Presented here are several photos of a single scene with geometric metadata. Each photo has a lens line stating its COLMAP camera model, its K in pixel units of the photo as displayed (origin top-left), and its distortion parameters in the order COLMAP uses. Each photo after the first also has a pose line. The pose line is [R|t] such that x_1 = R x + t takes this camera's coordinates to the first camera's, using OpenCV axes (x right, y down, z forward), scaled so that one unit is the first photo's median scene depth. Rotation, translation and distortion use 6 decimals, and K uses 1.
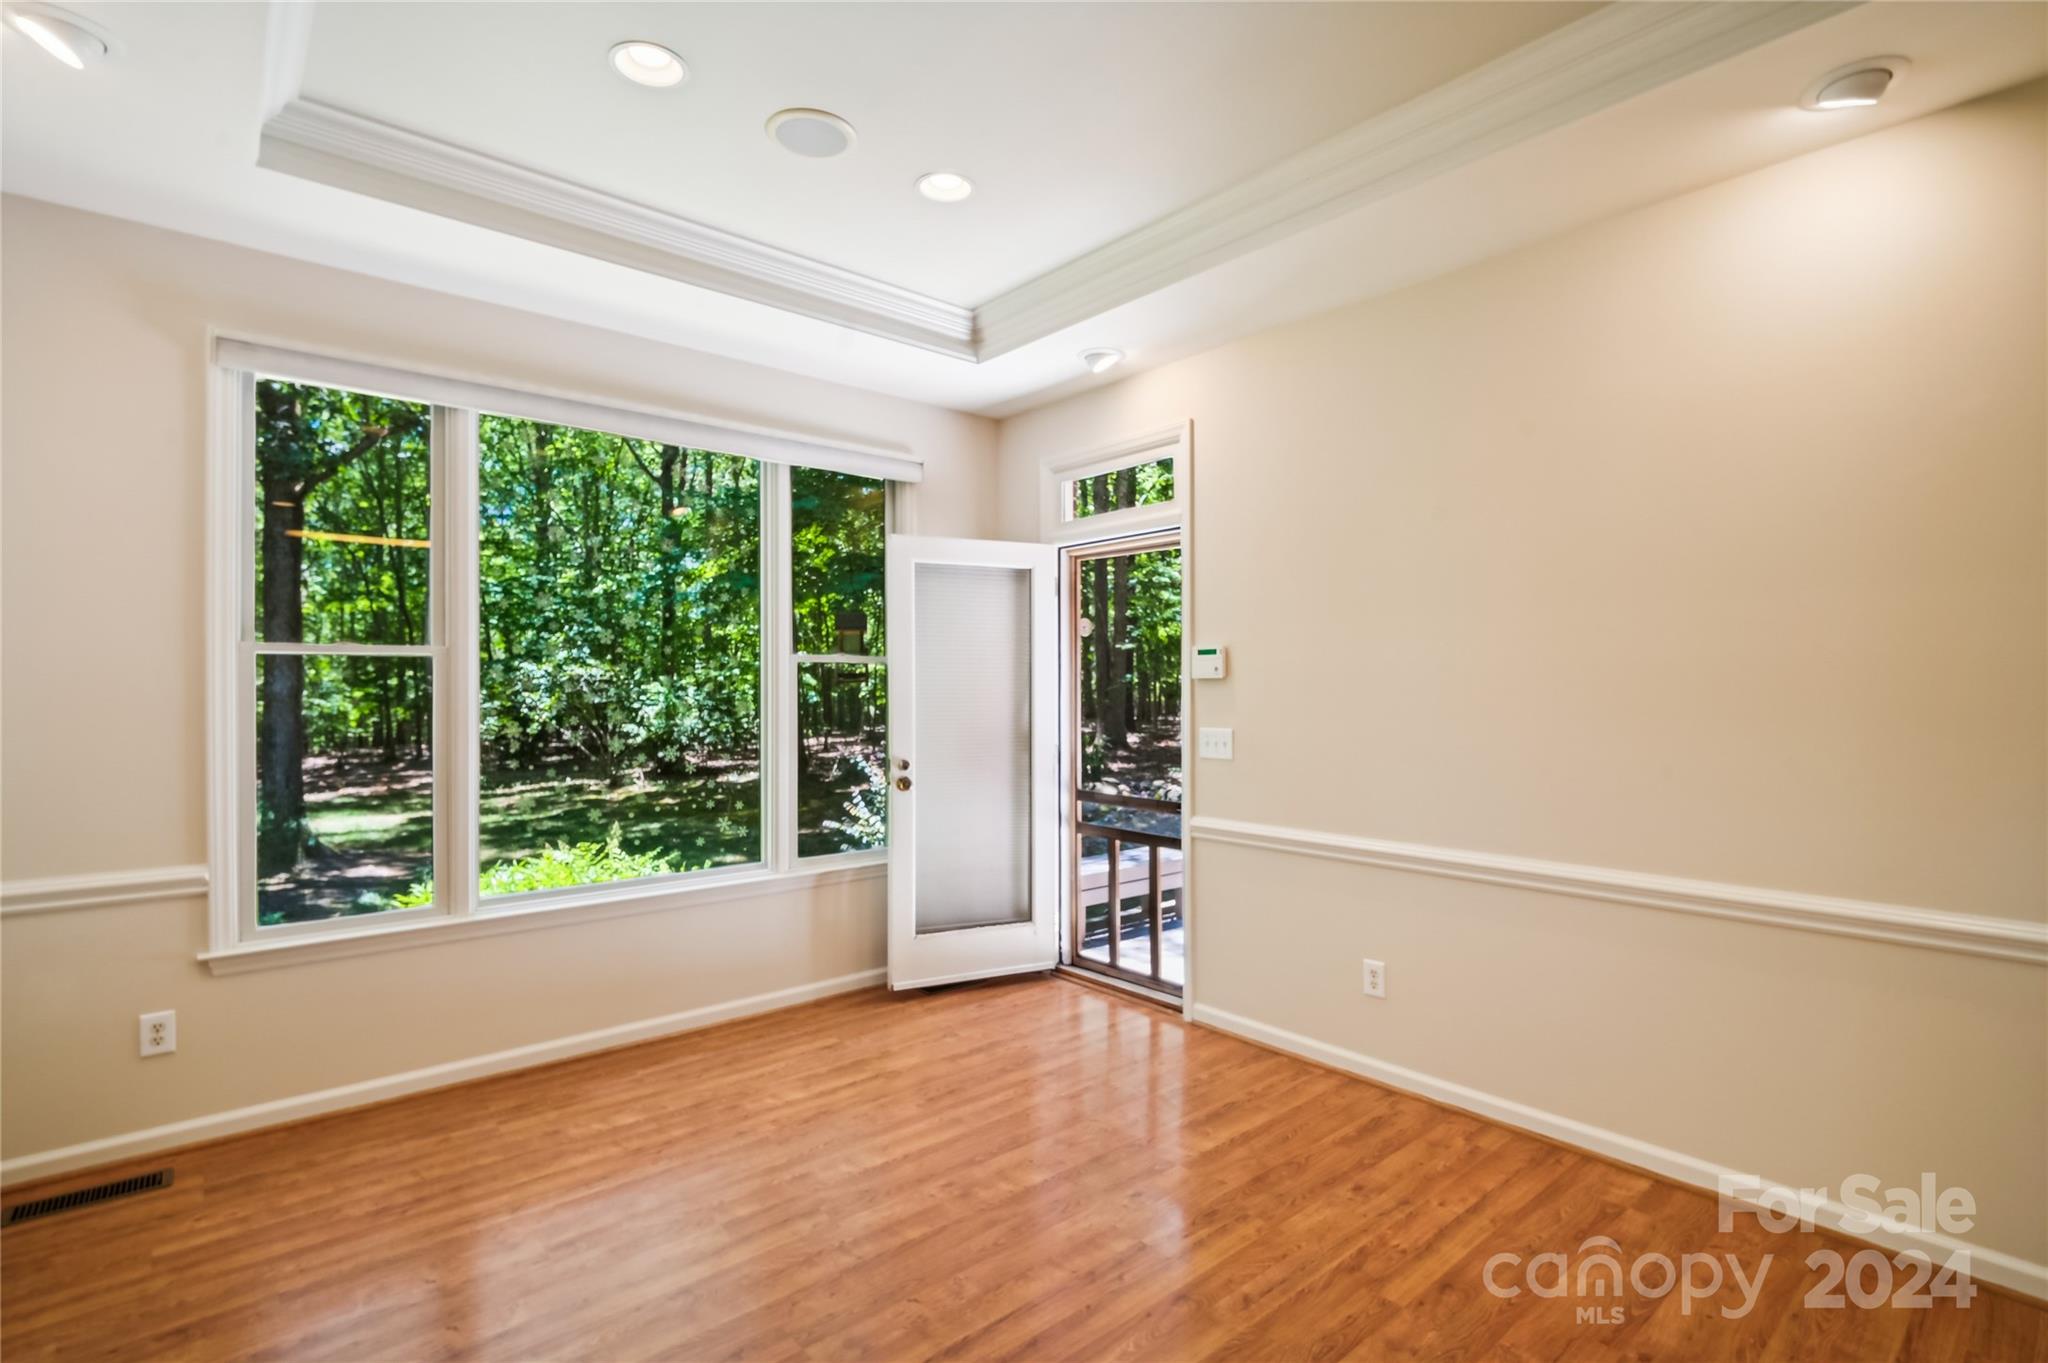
lens RADIAL K [[969.0, 0, 1019.6], [0, 969.0, 682.6], [0, 0, 1]] dist [-0.004603, -0.001336]
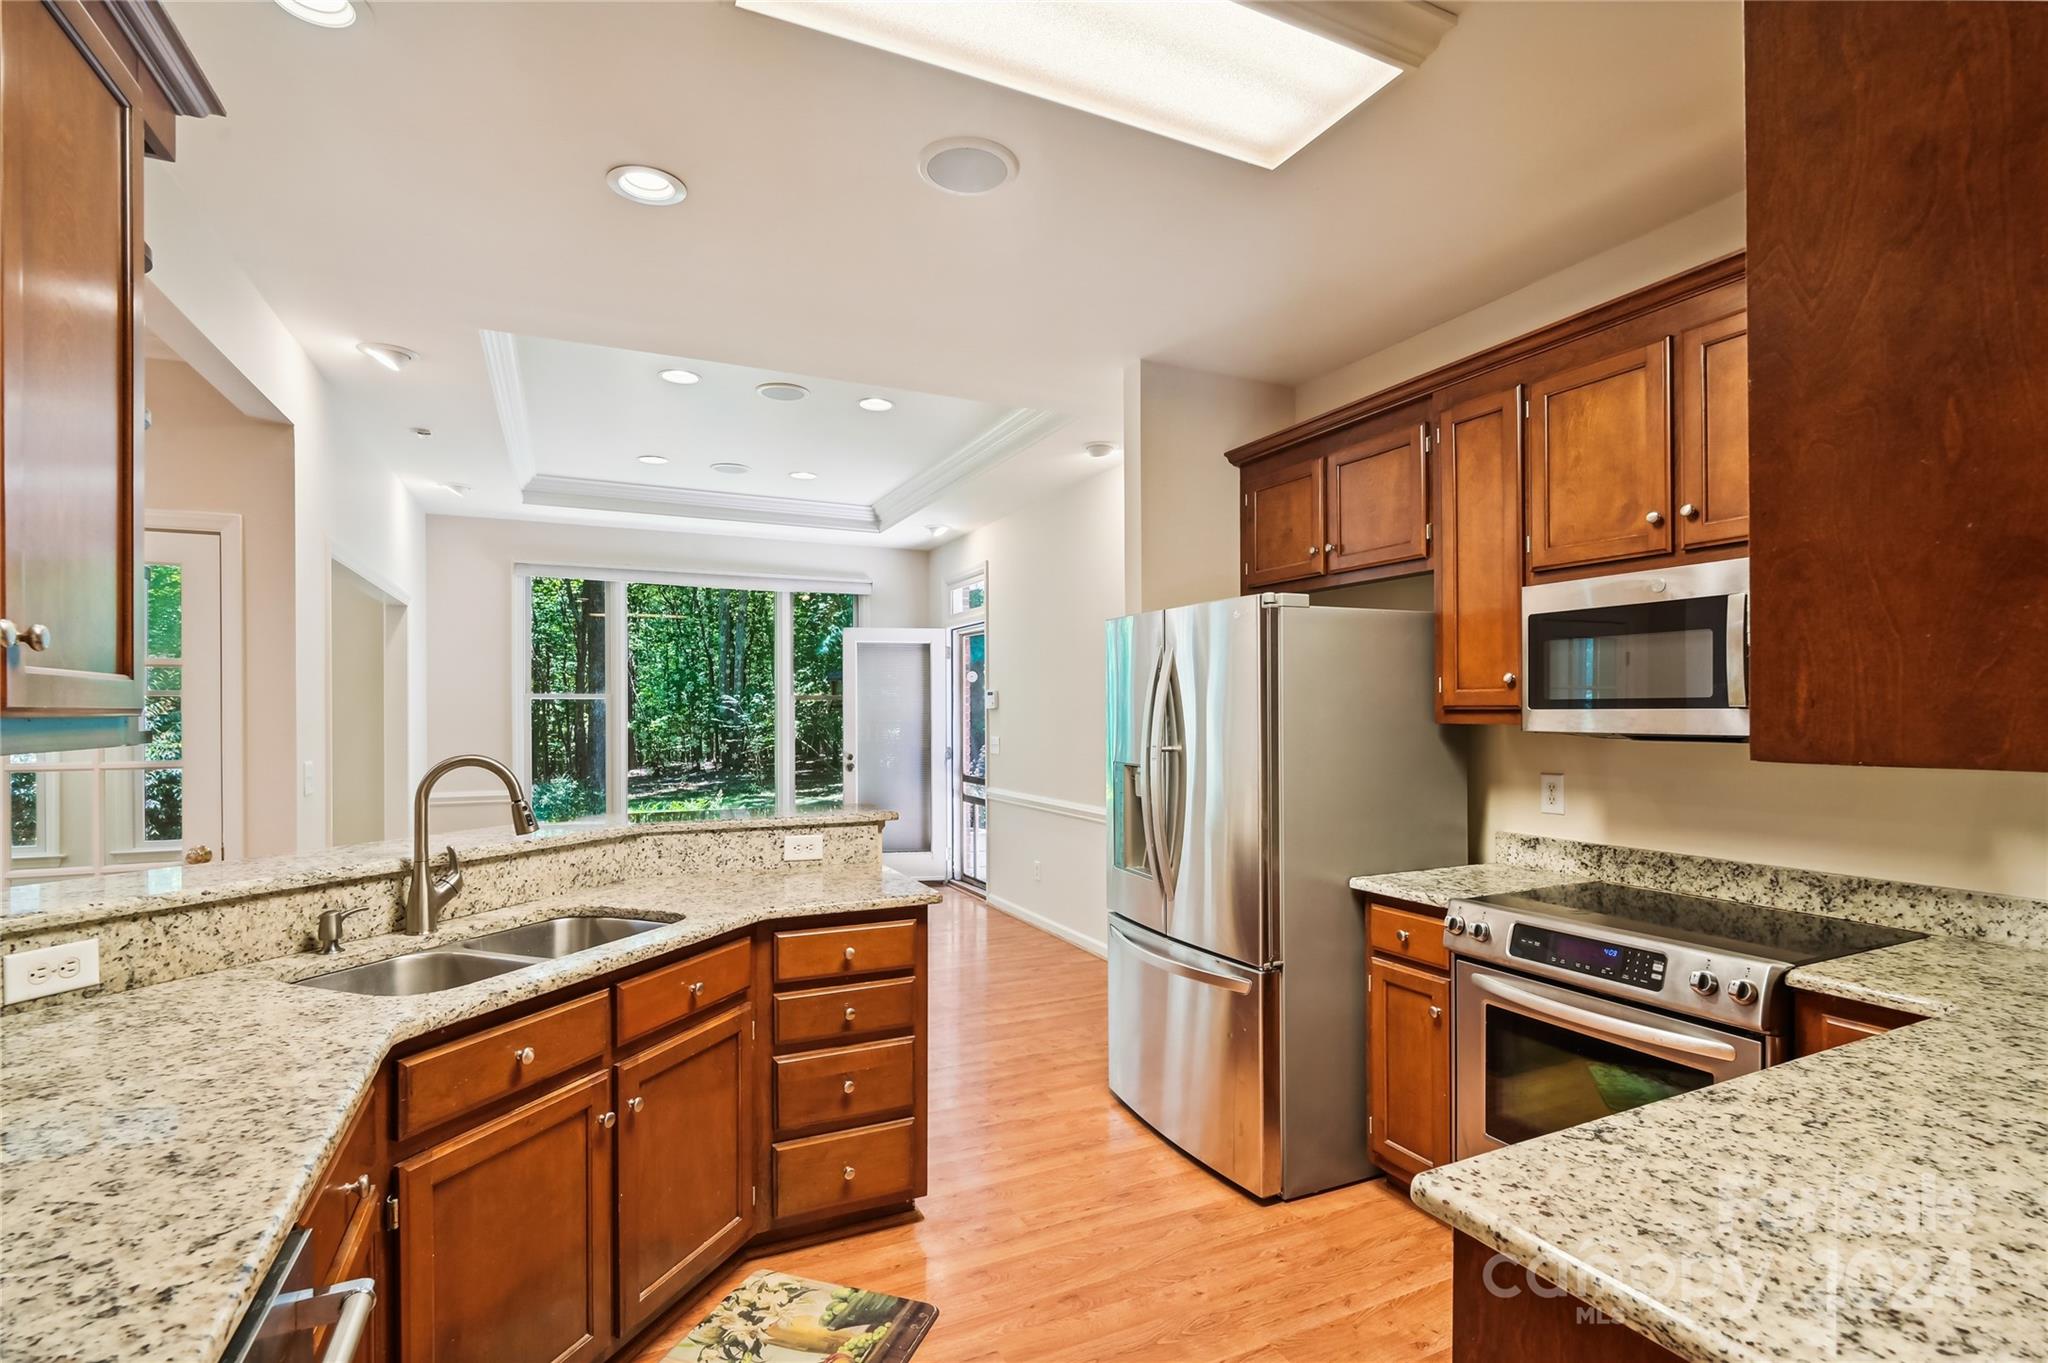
lens RADIAL K [[969.0, 0, 1048.2], [0, 969.0, 711.2], [0, 0, 1]] dist [-0.004603, -0.001336]
pose [[0.961667, -0.001555, -0.274214, 0.717061], [0.001772, 0.999998, 0.000545, 0.000240], [0.274213, -0.001010, 0.961669, -0.615738]]
